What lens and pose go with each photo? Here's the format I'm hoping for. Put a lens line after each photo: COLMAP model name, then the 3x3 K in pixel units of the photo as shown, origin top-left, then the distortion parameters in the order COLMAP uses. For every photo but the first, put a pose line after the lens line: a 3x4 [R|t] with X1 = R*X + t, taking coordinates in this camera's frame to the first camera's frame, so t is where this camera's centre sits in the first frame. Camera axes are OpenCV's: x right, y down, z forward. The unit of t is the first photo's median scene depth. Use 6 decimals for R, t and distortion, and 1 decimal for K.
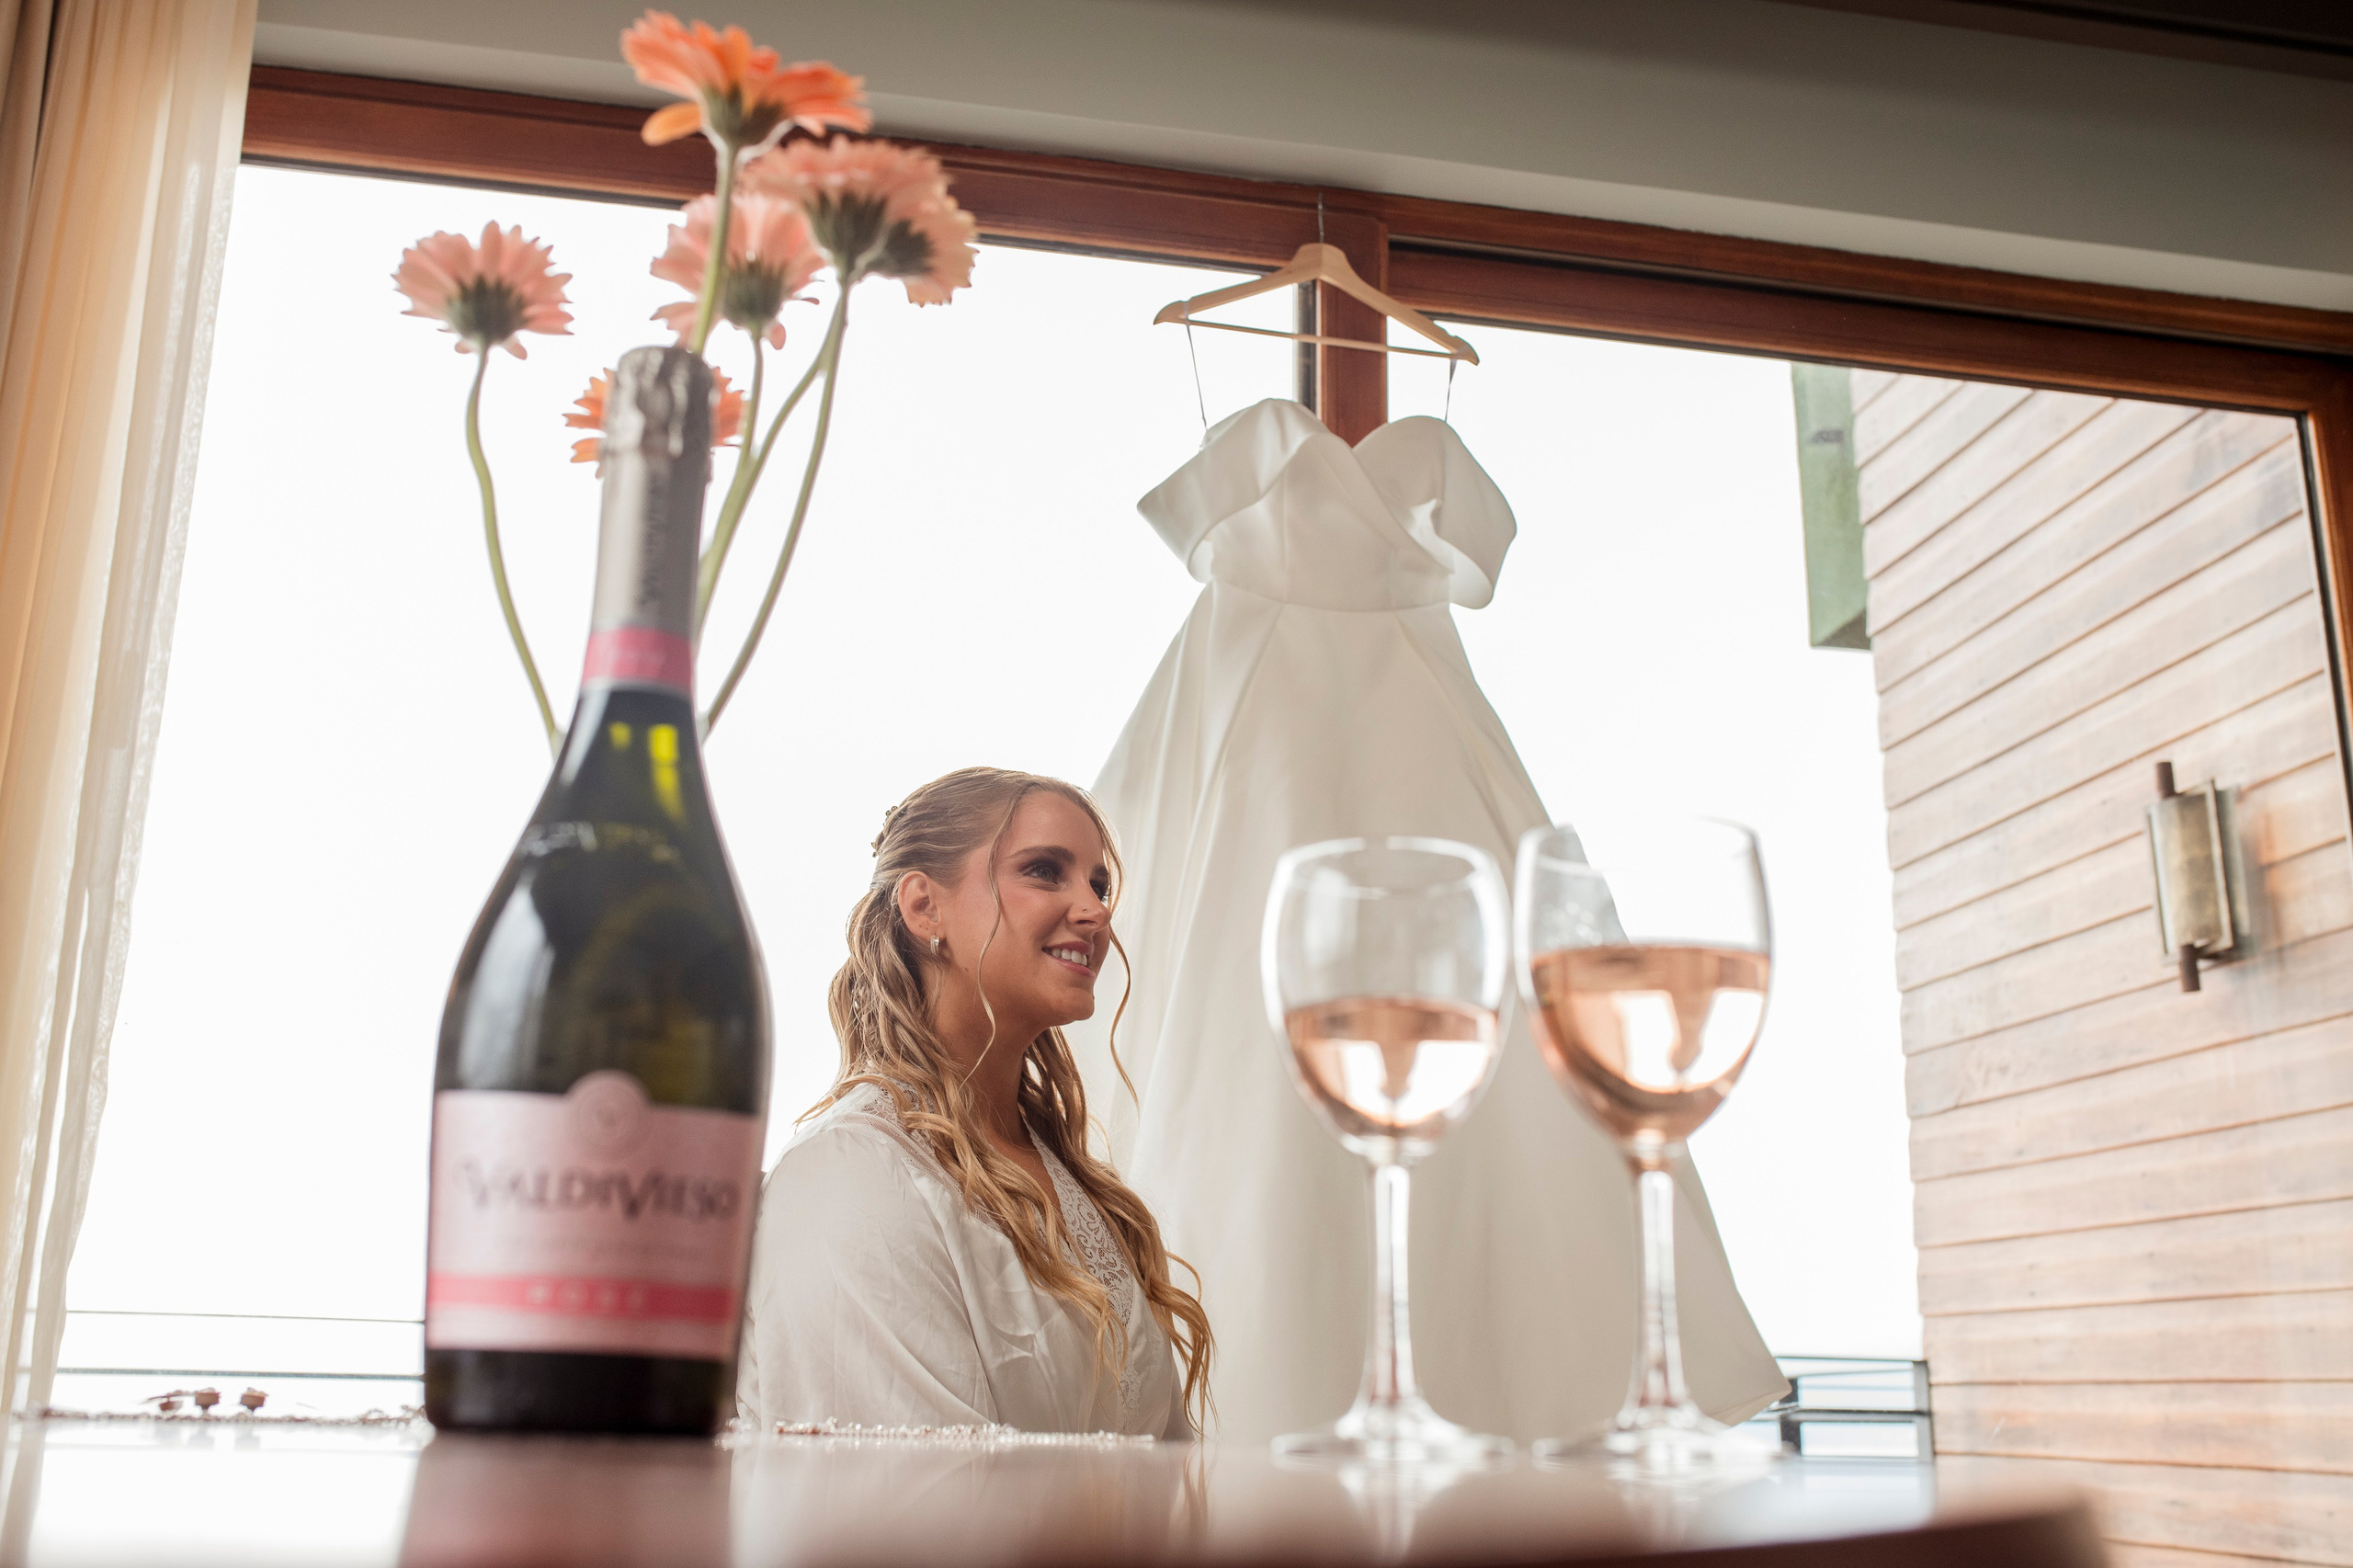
lens RADIAL K [[2244.6, 0, 1178.4], [0, 2244.6, 798.9], [0, 0, 1]] dist [-0.029992, 0.000000]
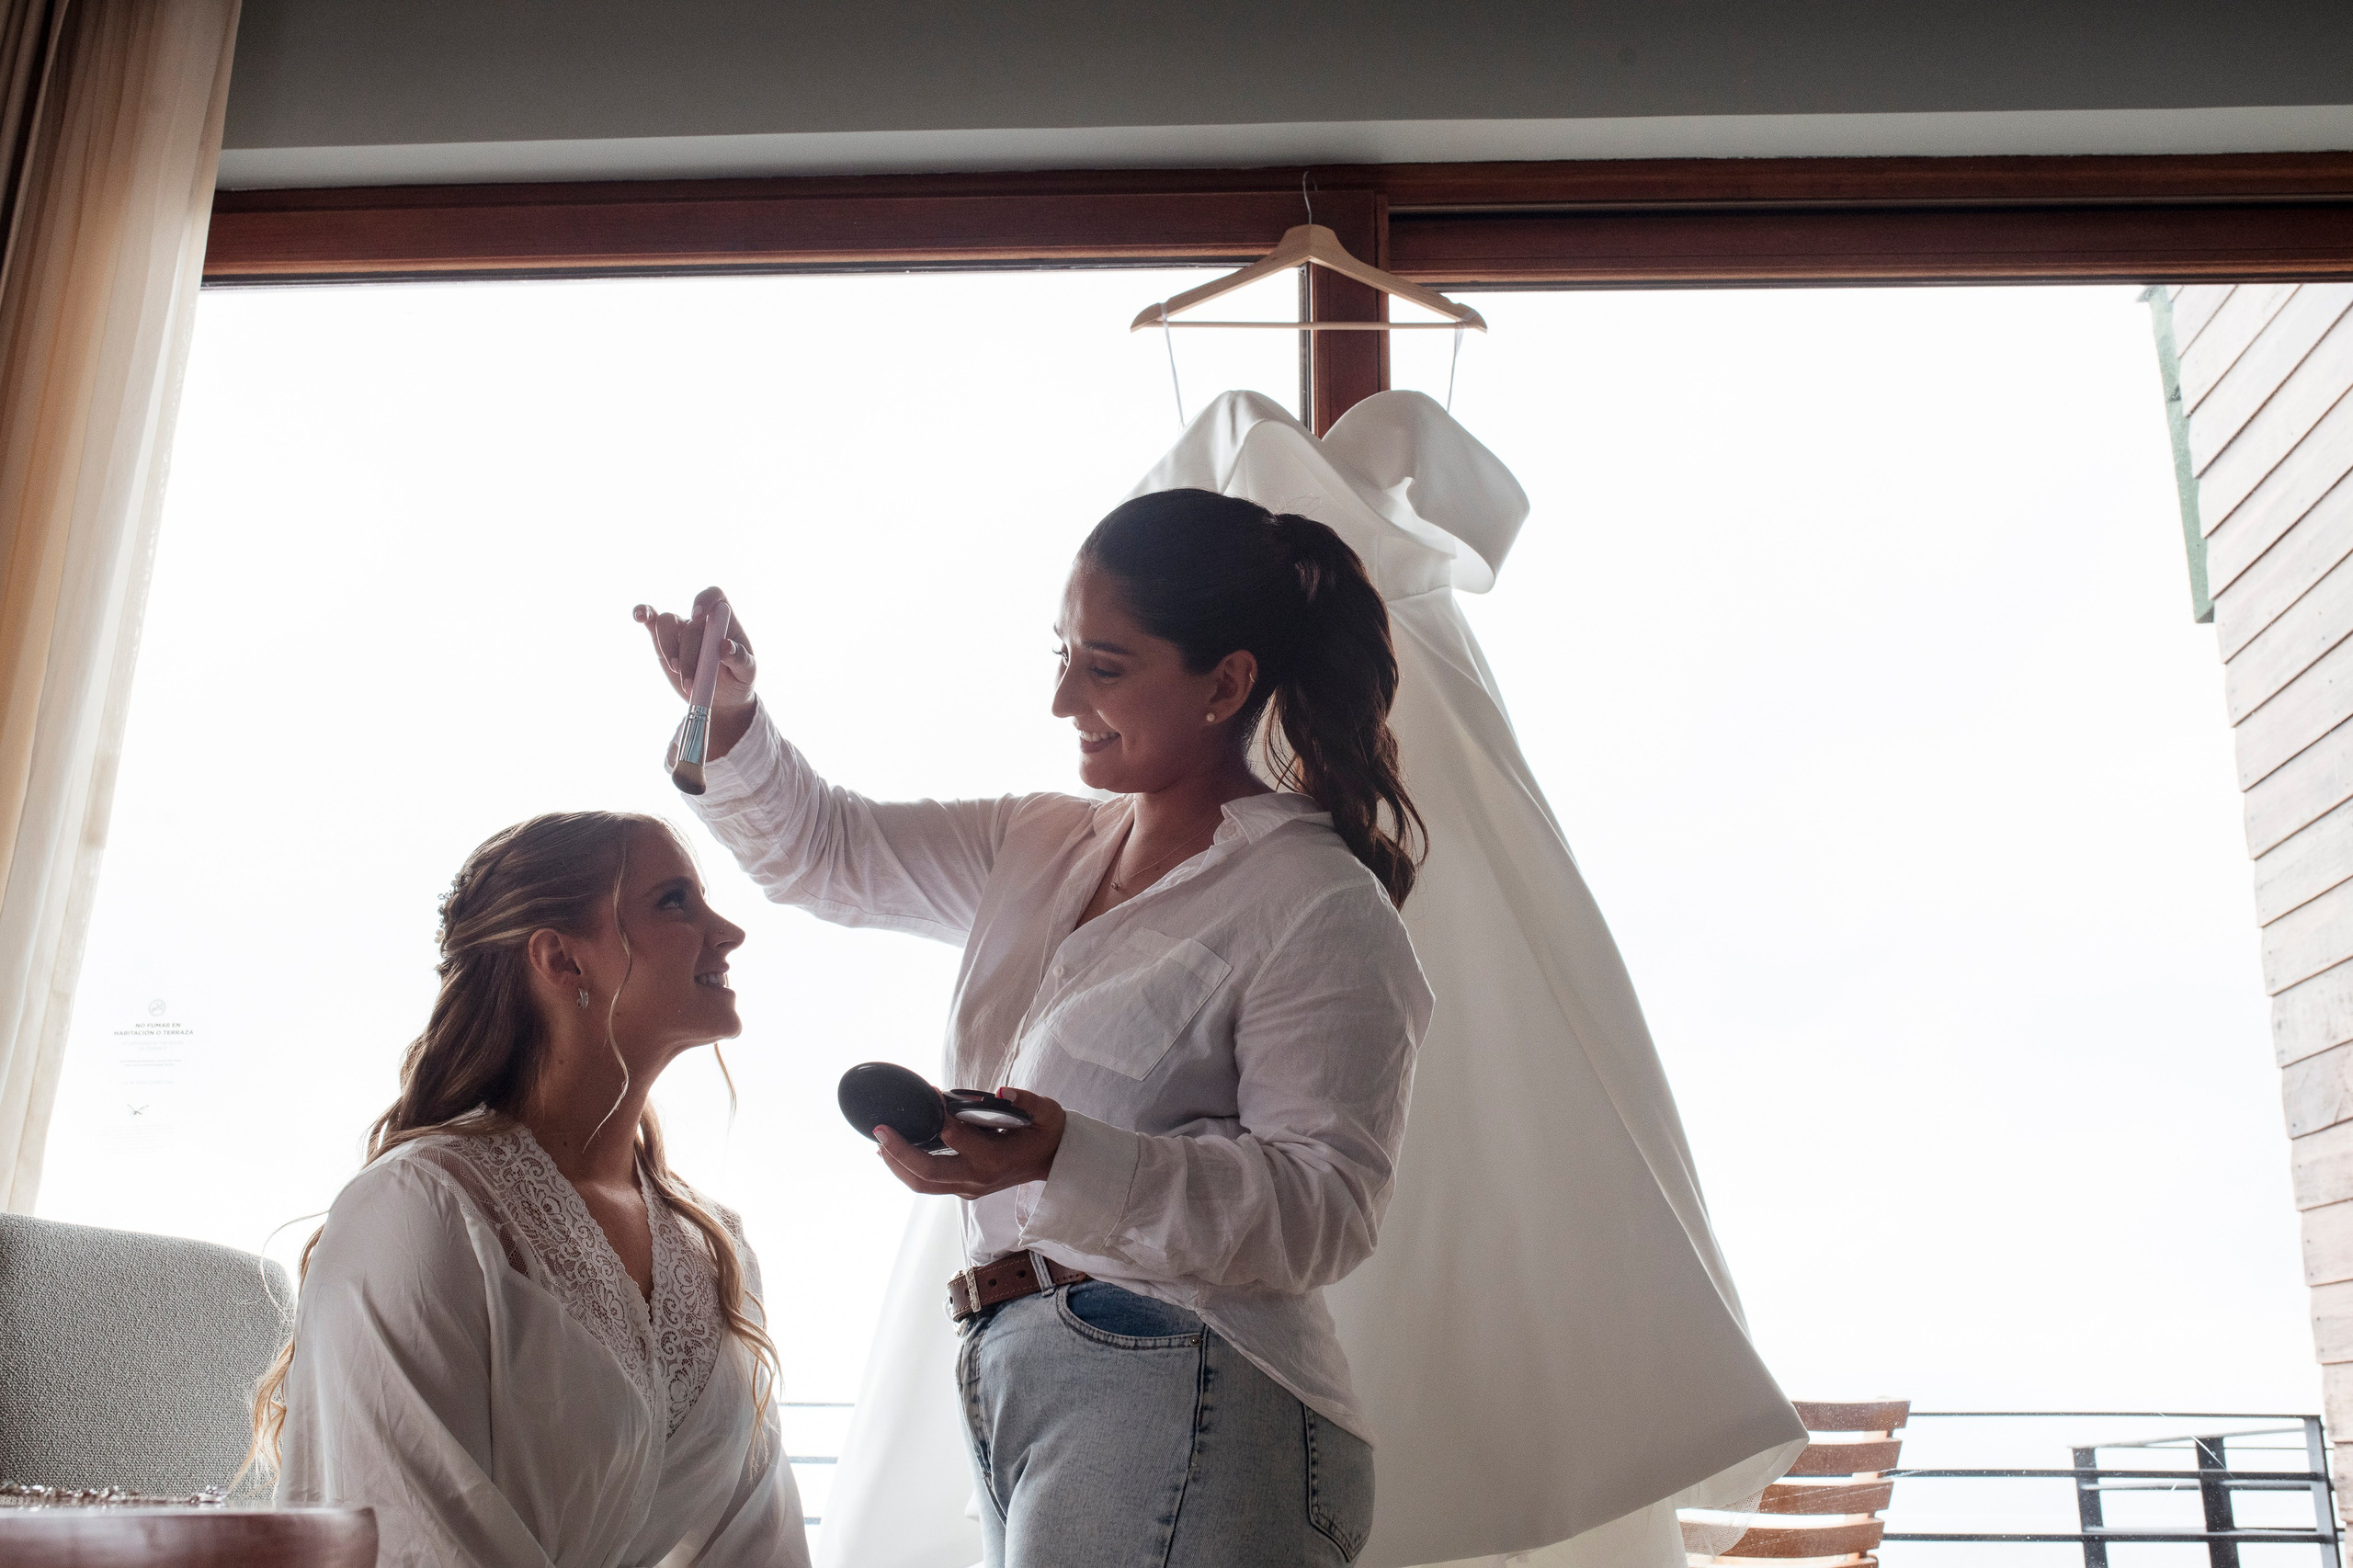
lens RADIAL K [[2244.6, 0, 1196.2], [0, 2244.6, 781.1], [0, 0, 1]] dist [-0.029992, 0.000000]
pose [[0.973169, -0.084255, -0.214112, 0.197922], [0.075270, 0.995919, -0.049790, 0.025677], [0.217433, 0.032338, 0.975539, 0.086950]]
